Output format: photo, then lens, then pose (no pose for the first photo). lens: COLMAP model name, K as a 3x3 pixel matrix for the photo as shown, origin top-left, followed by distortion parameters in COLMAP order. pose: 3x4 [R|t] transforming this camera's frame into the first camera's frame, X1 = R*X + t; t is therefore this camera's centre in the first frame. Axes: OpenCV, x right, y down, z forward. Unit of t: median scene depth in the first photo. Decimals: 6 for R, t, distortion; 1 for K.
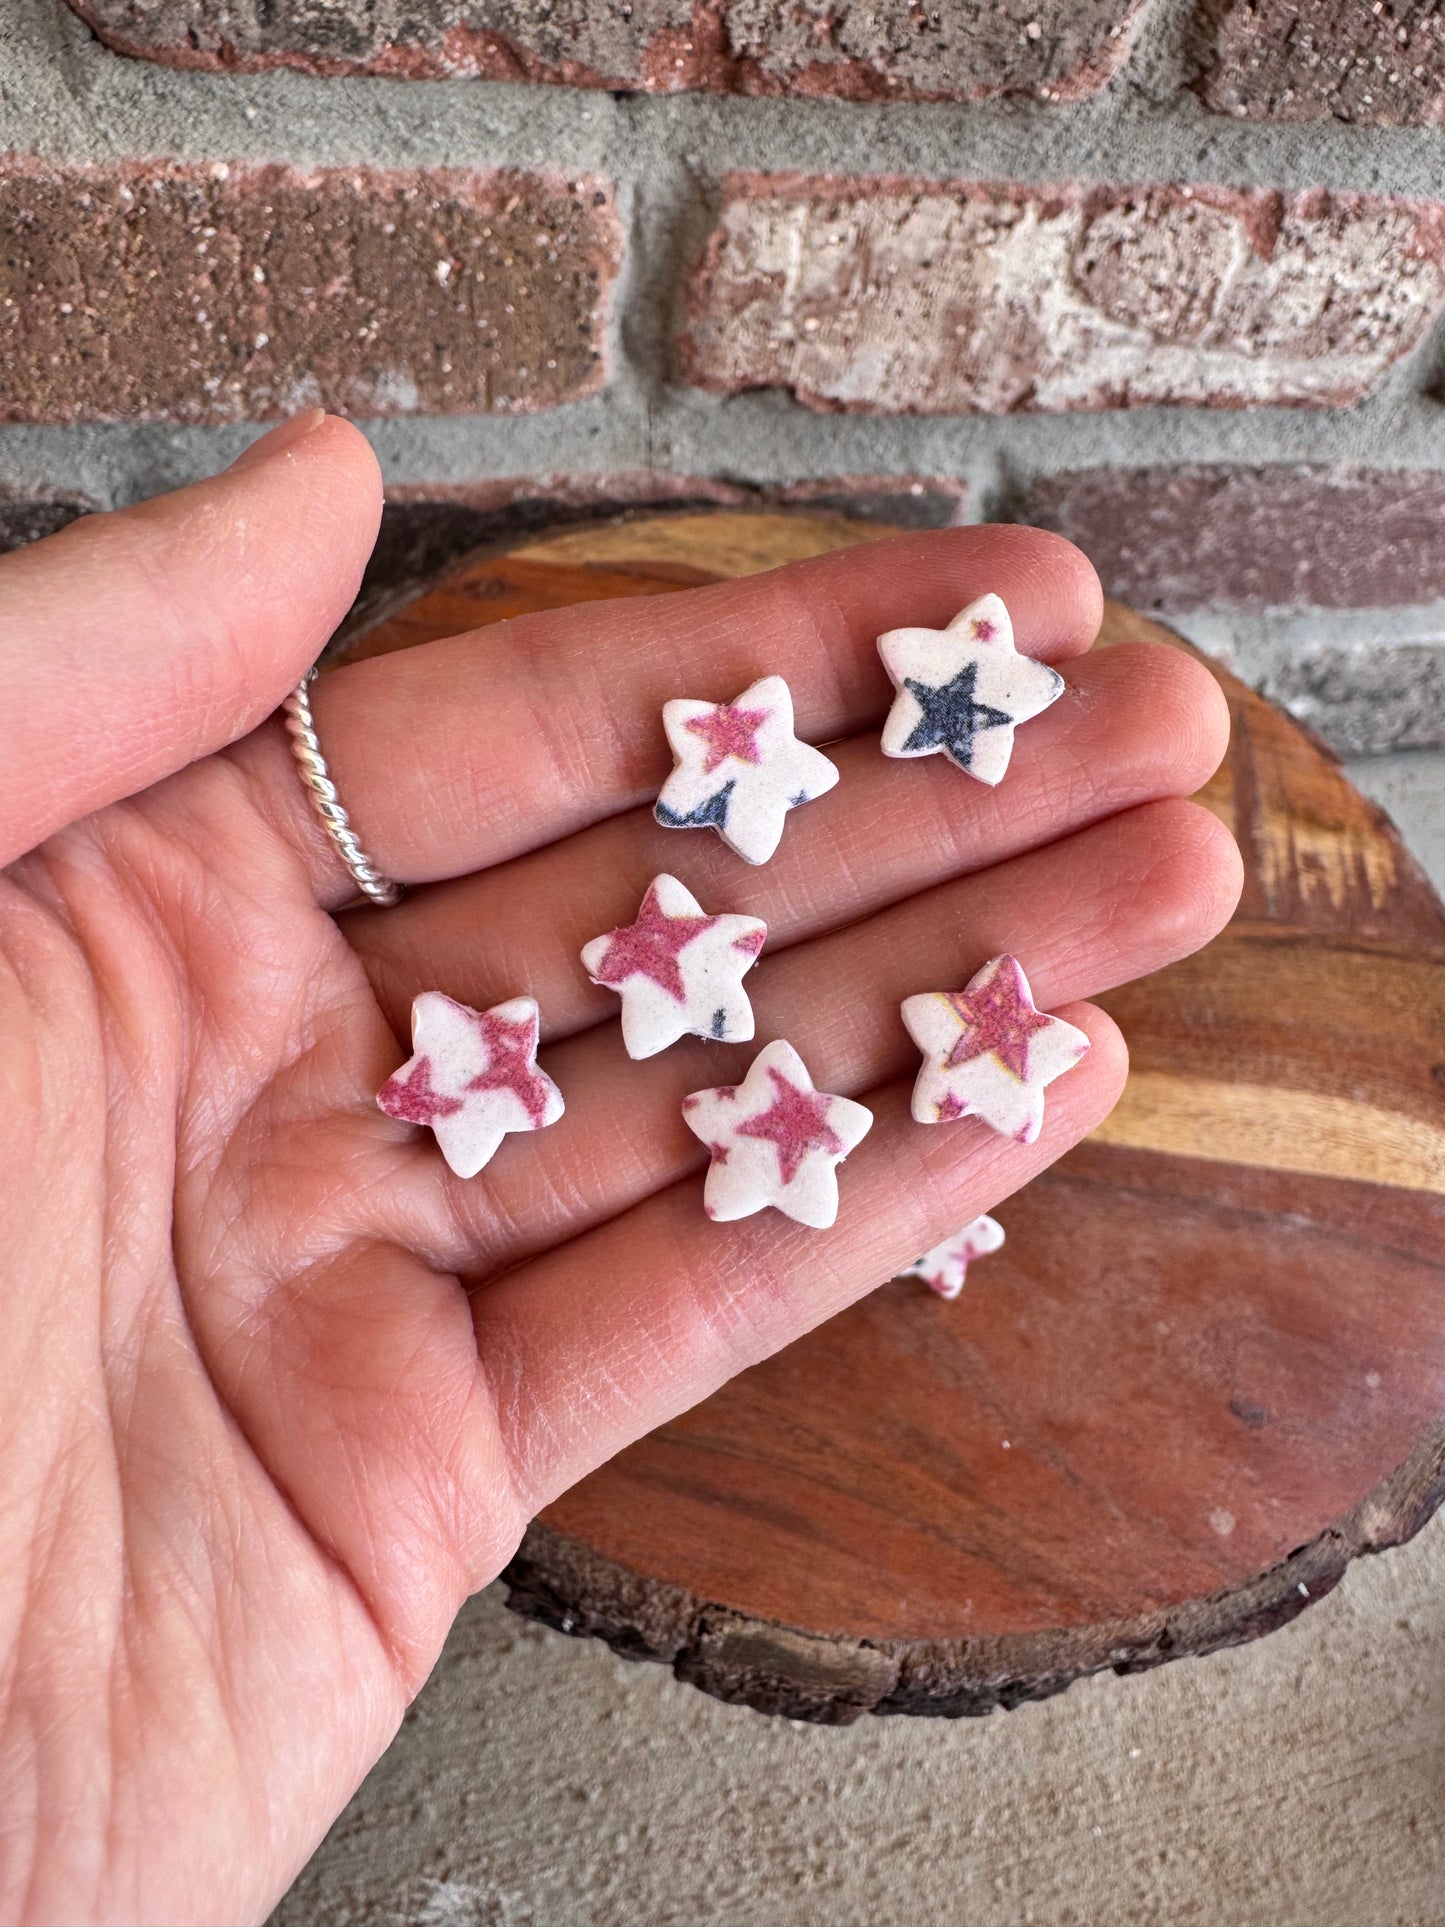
lens RADIAL K [[1378.8, 0, 718.7], [0, 1378.8, 879.9], [0, 0, 1]] dist [-0.010820, 0.003805]
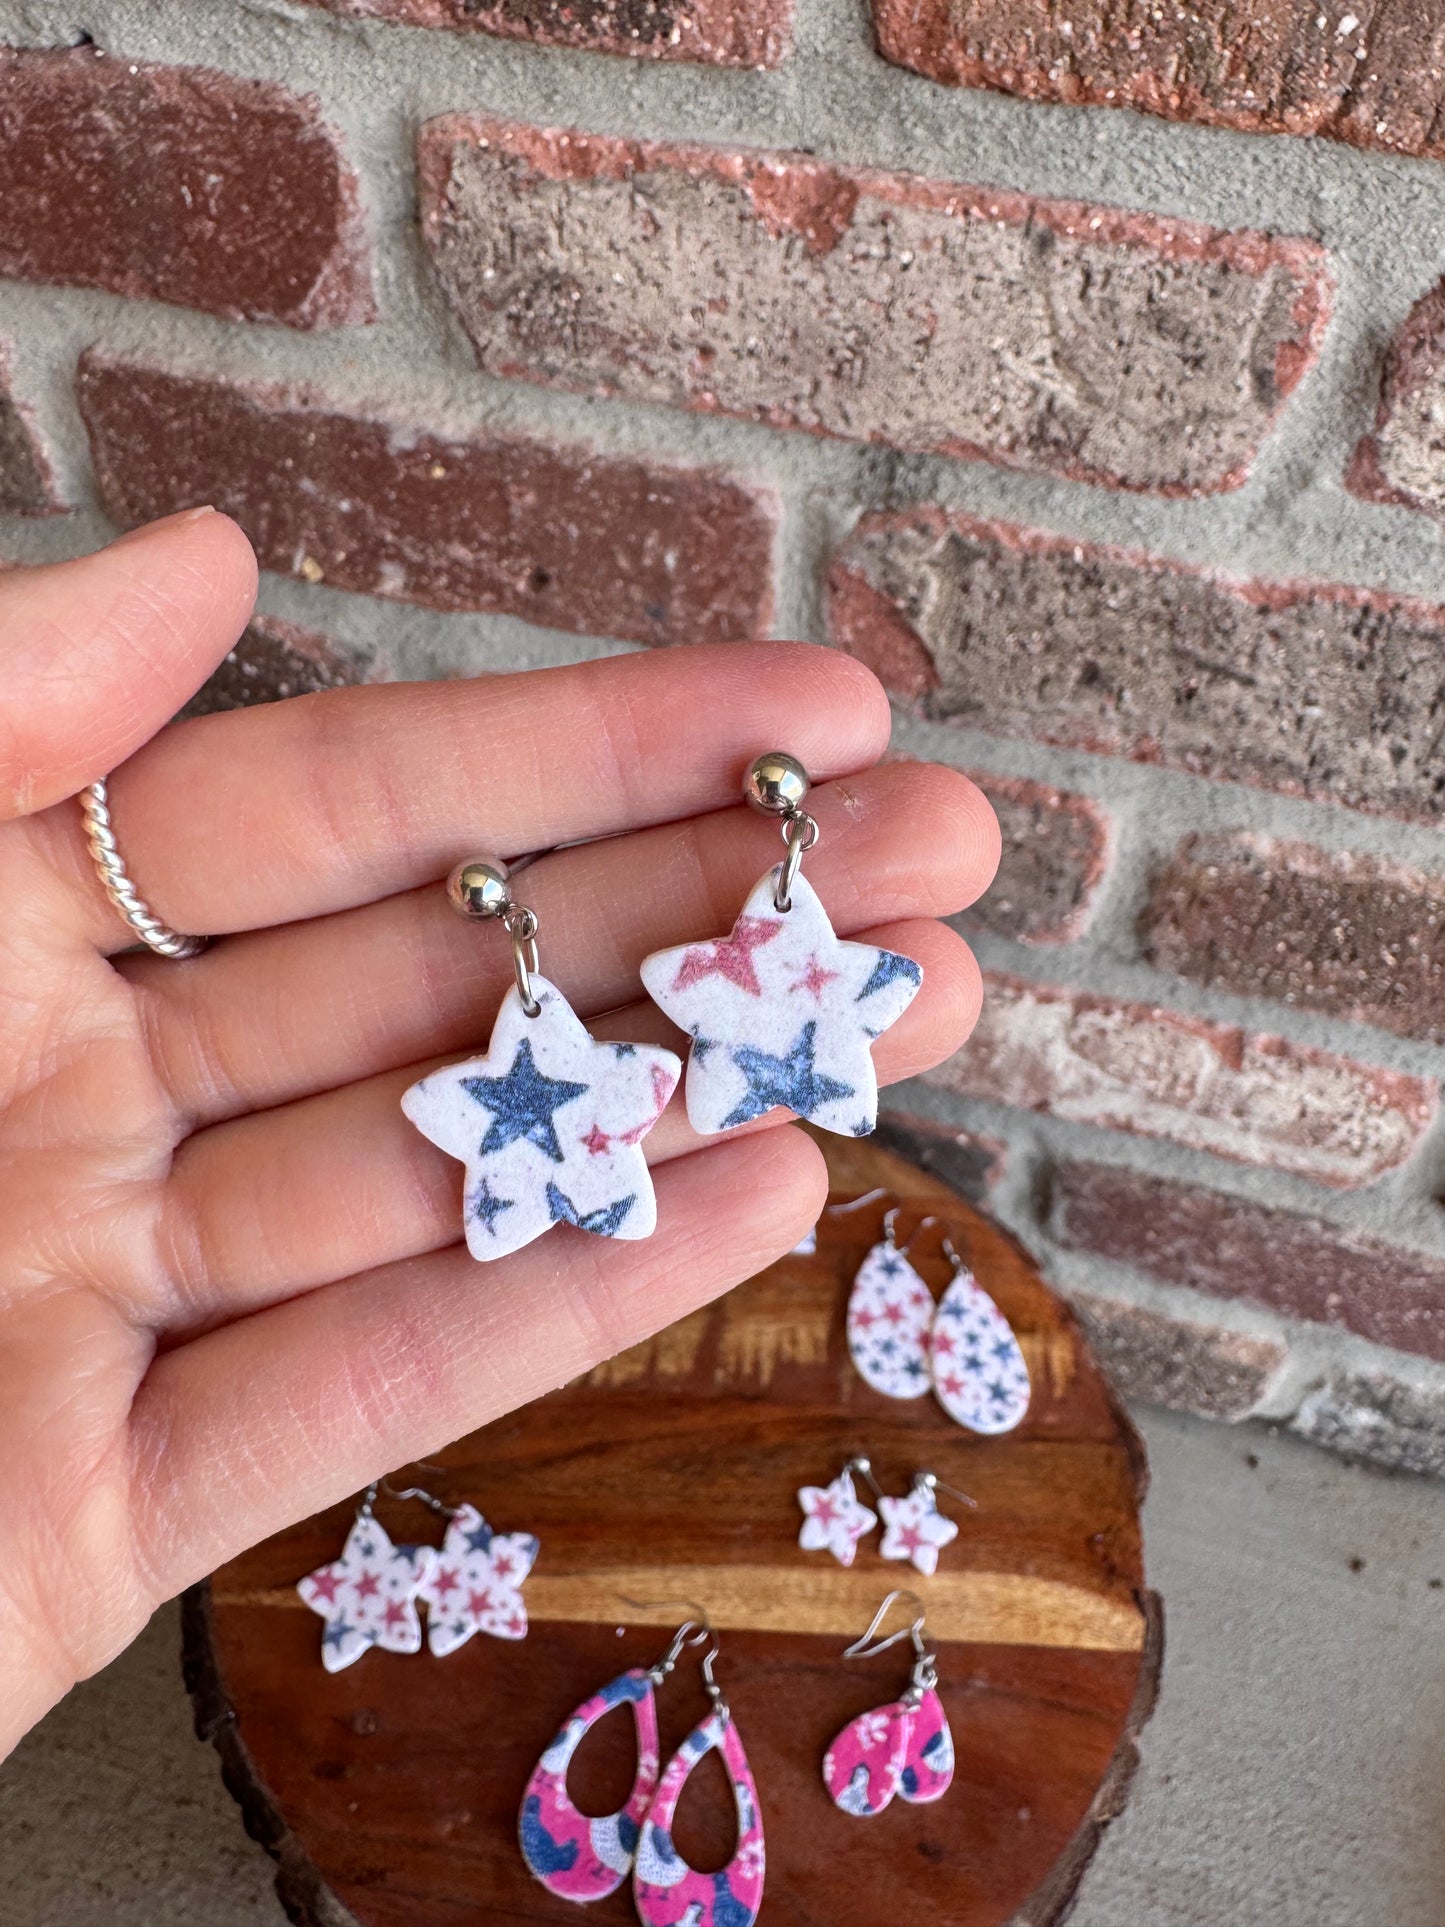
lens RADIAL K [[1377.8, 0, 720.1], [0, 1377.8, 813.8], [0, 0, 1]] dist [-0.006232, -0.000334]
pose [[0.879830, 0.241406, -0.409417, 0.481424], [-0.340444, 0.921188, -0.188445, -0.291512], [0.331658, 0.305183, 0.892674, -0.401728]]
